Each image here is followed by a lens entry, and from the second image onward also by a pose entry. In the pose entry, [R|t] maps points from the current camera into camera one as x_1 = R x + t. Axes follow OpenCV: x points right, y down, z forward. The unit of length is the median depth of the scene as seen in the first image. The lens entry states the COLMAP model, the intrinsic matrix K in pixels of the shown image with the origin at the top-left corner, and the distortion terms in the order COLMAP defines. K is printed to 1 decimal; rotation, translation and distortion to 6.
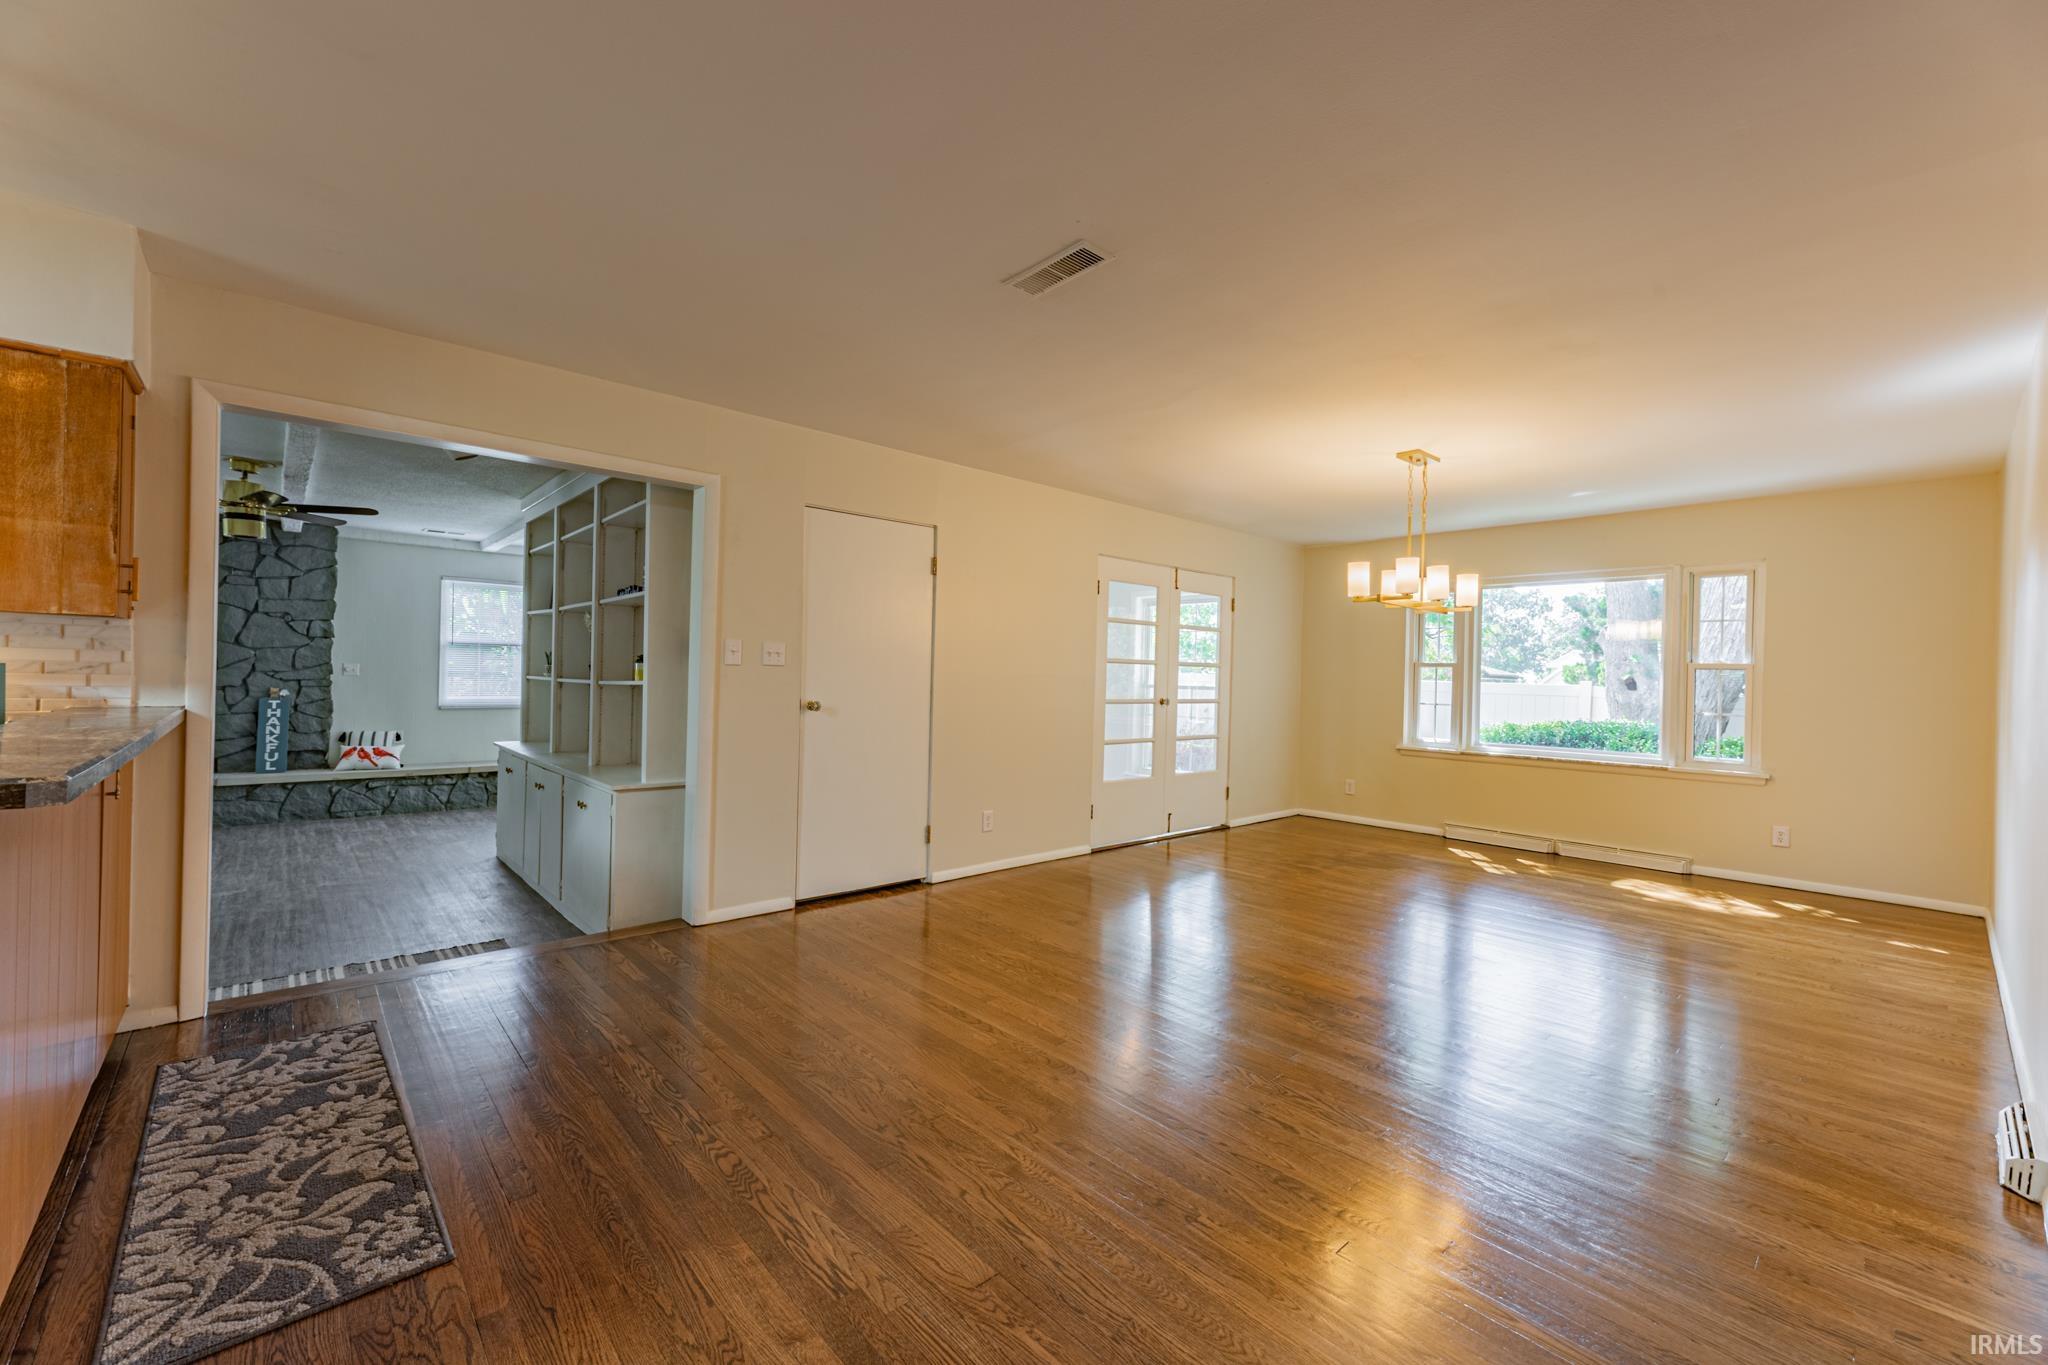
lens RADIAL K [[831.3, 0, 1021.1], [0, 831.3, 675.3], [0, 0, 1]] dist [0.000023, -0.000072]
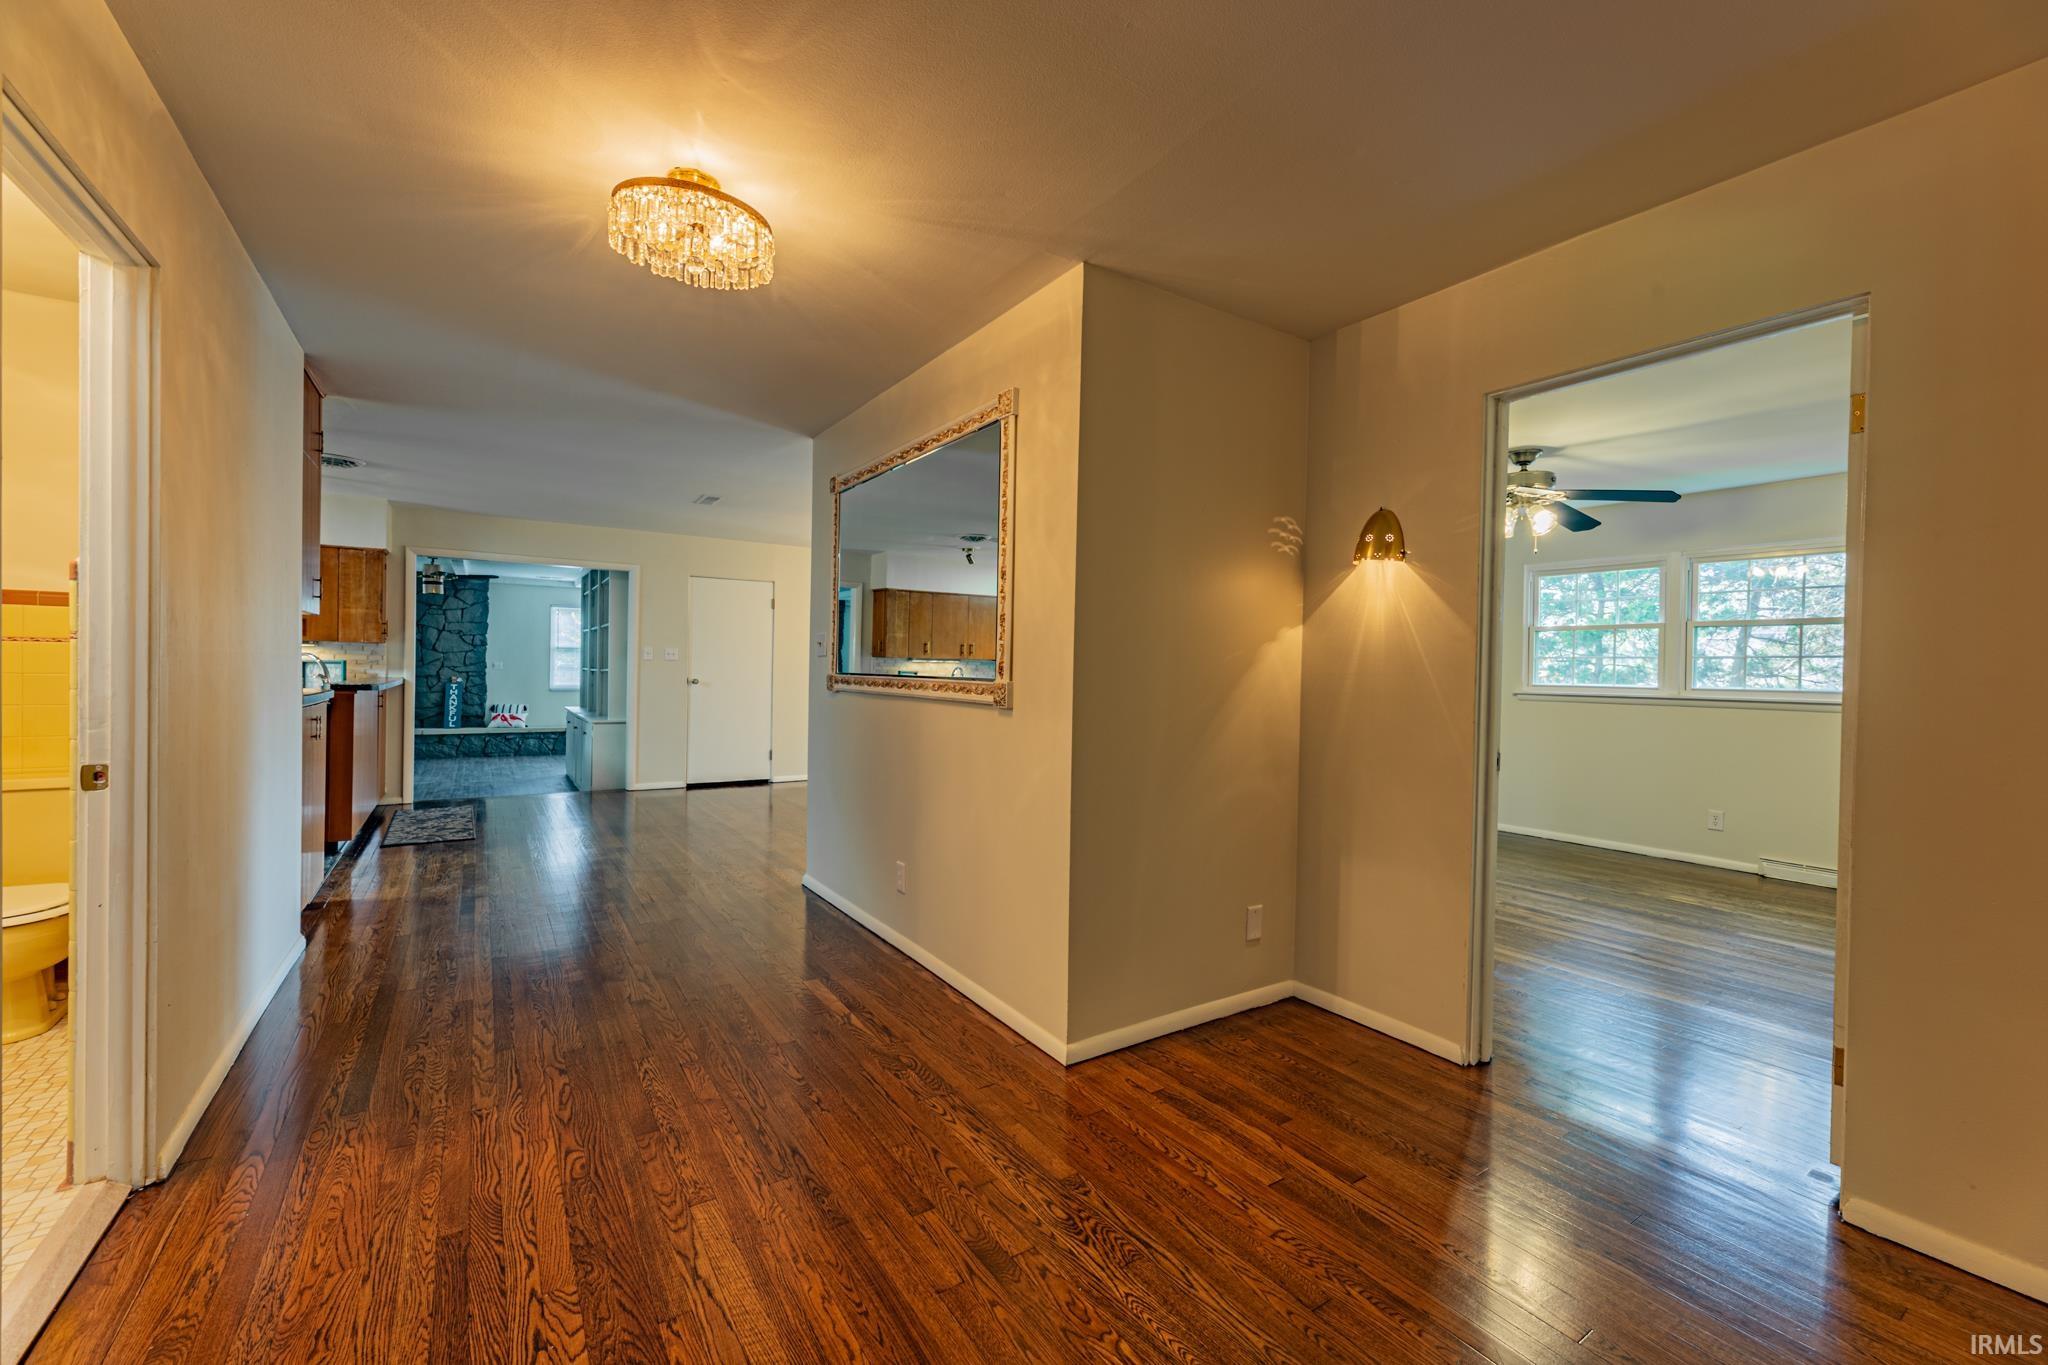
lens RADIAL K [[831.3, 0, 1025.3], [0, 831.3, 675.1], [0, 0, 1]] dist [0.000023, -0.000072]
pose [[0.988845, -0.001919, -0.148936, 0.482145], [0.002347, 0.999994, 0.002694, 0.011072], [0.148930, -0.003014, 0.988843, -0.473997]]
